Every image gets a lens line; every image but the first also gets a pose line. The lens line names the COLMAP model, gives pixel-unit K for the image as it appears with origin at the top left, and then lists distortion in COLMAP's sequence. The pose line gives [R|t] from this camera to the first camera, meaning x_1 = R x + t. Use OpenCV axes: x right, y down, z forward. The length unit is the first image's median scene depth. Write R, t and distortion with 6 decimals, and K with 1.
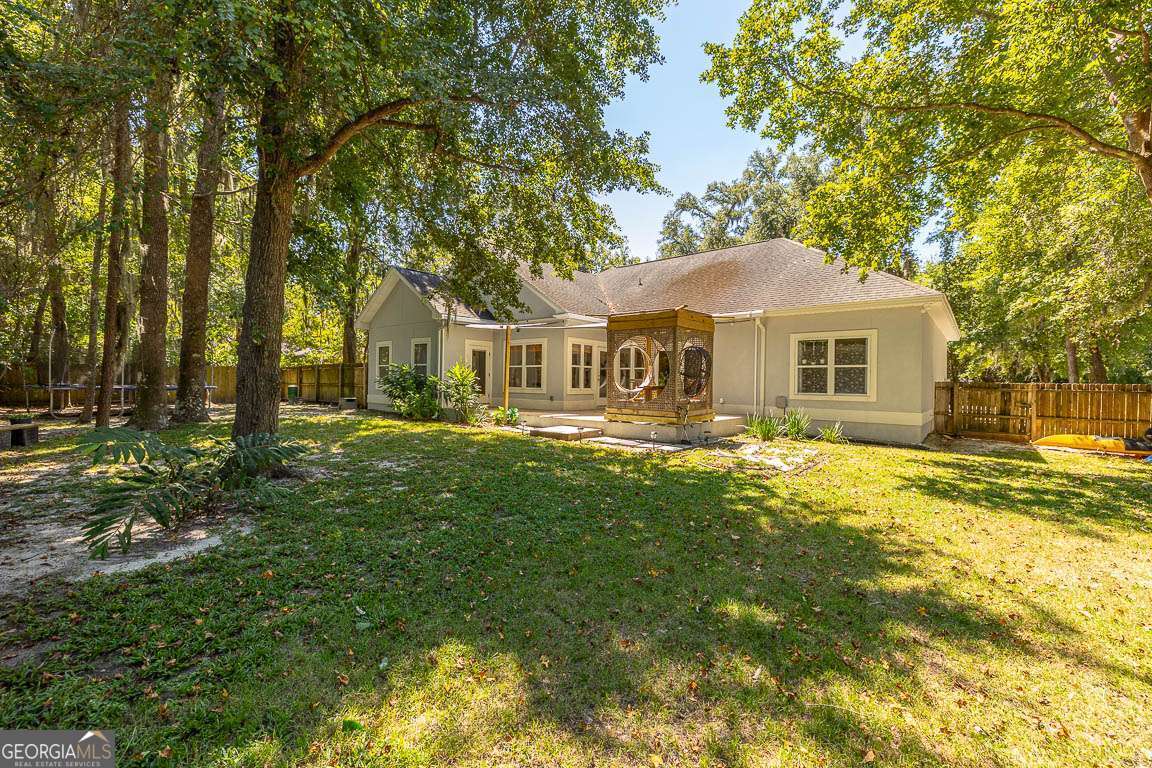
lens RADIAL K [[487.0, 0, 581.0], [0, 487.0, 381.0], [0, 0, 1]] dist [0.004176, -0.000317]
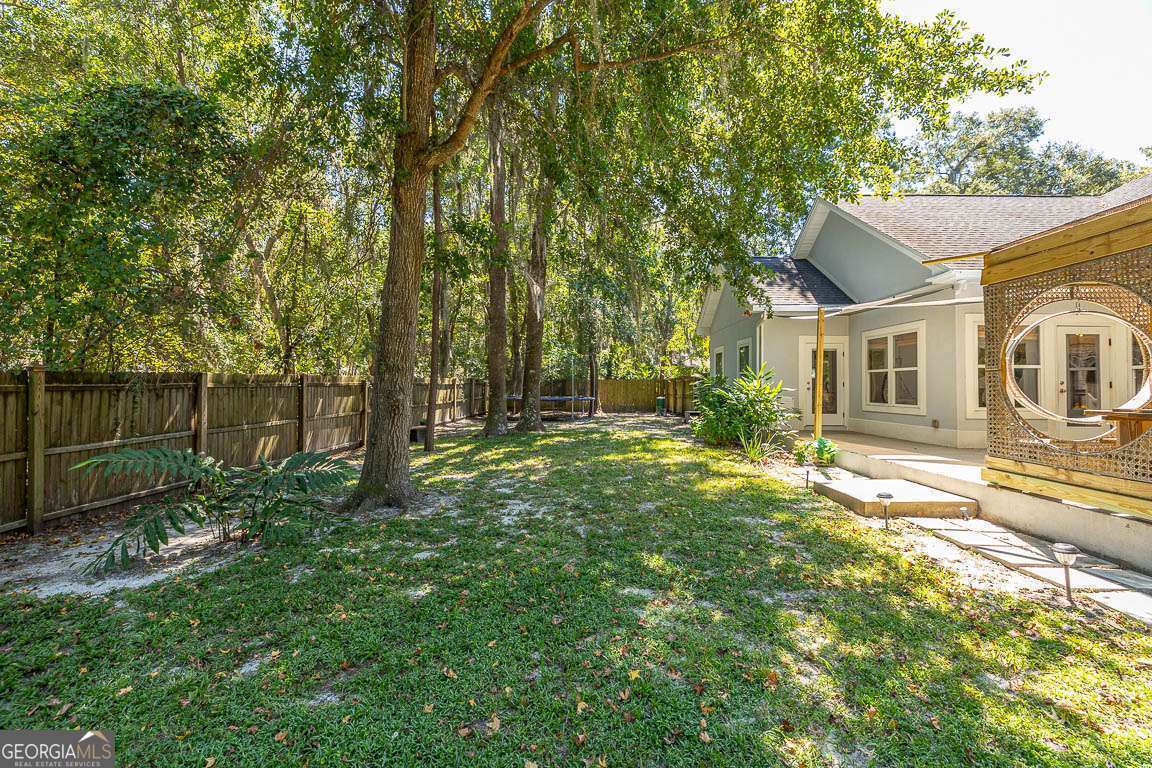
lens RADIAL K [[487.0, 0, 569.3], [0, 487.0, 381.4], [0, 0, 1]] dist [0.004176, -0.000317]
pose [[0.615953, -0.018637, -0.787562, 0.128251], [0.004030, 0.999782, -0.020507, -0.004890], [0.787772, 0.009458, 0.615894, 0.305745]]
